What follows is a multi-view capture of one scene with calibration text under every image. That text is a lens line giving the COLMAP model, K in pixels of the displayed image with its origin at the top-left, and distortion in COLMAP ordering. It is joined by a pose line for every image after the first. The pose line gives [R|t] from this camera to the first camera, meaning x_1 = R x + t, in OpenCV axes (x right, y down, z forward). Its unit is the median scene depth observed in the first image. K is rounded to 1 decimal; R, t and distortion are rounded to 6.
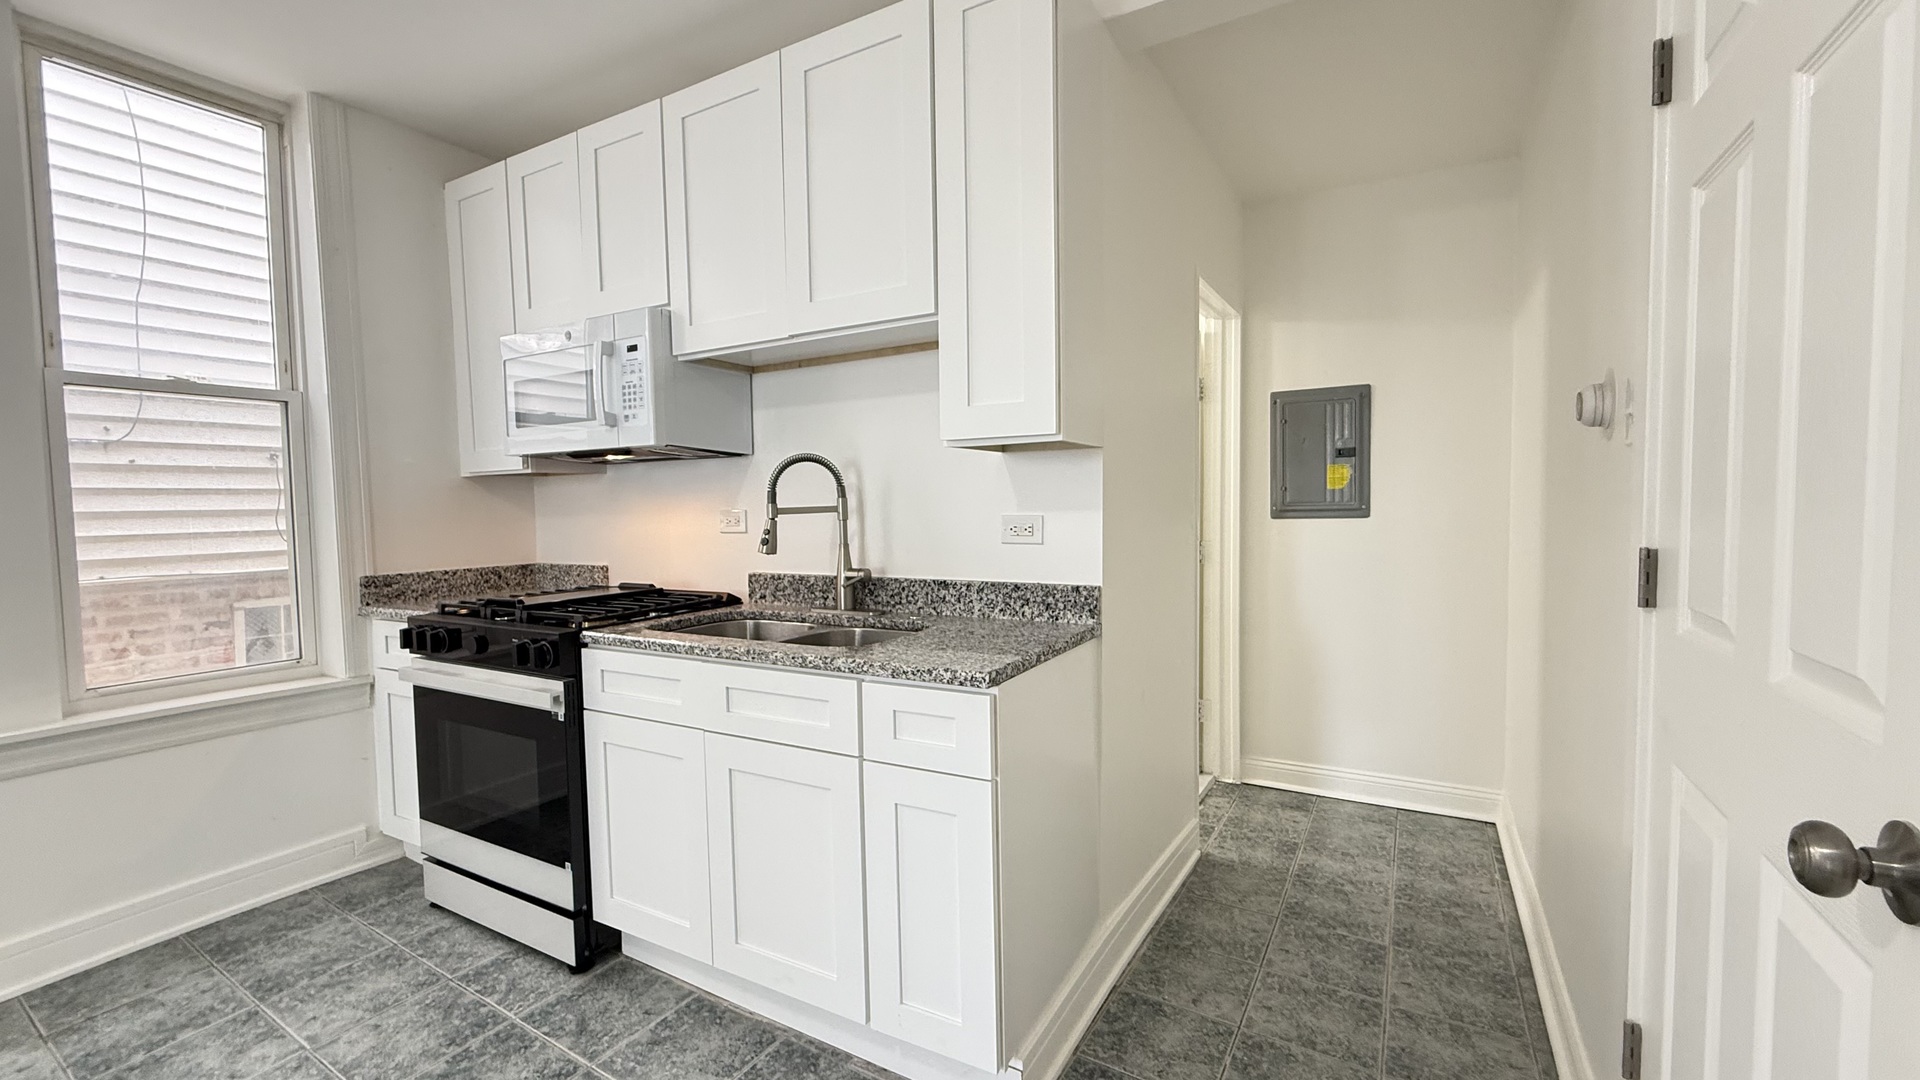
lens RADIAL K [[767.6, 0, 962.9], [0, 767.6, 543.6], [0, 0, 1]] dist [0.000084, 0.000637]
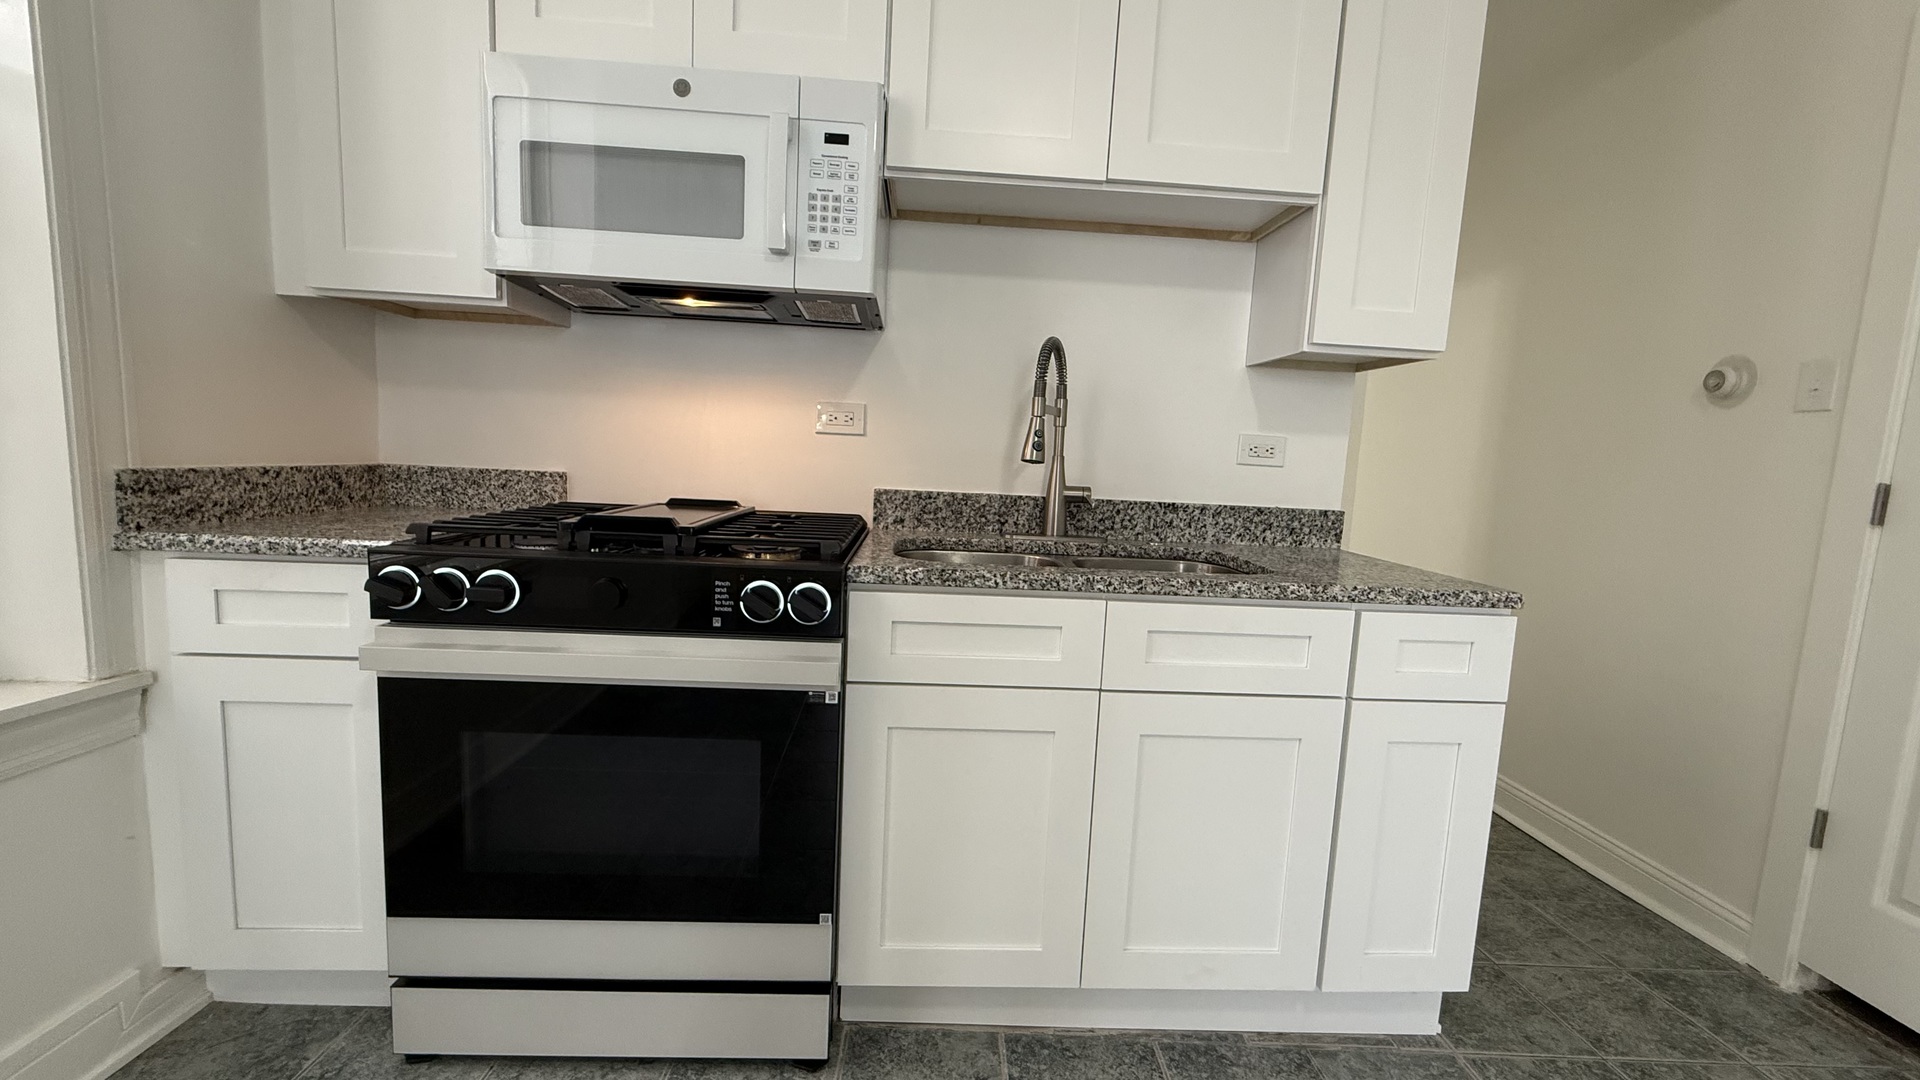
lens RADIAL K [[767.6, 0, 960.1], [0, 767.6, 543.1], [0, 0, 1]] dist [0.000084, 0.000637]
pose [[0.846069, -0.003729, 0.533061, -0.695353], [-0.036460, 0.997229, 0.064844, 0.044621], [-0.531826, -0.074297, 0.843588, 0.364419]]
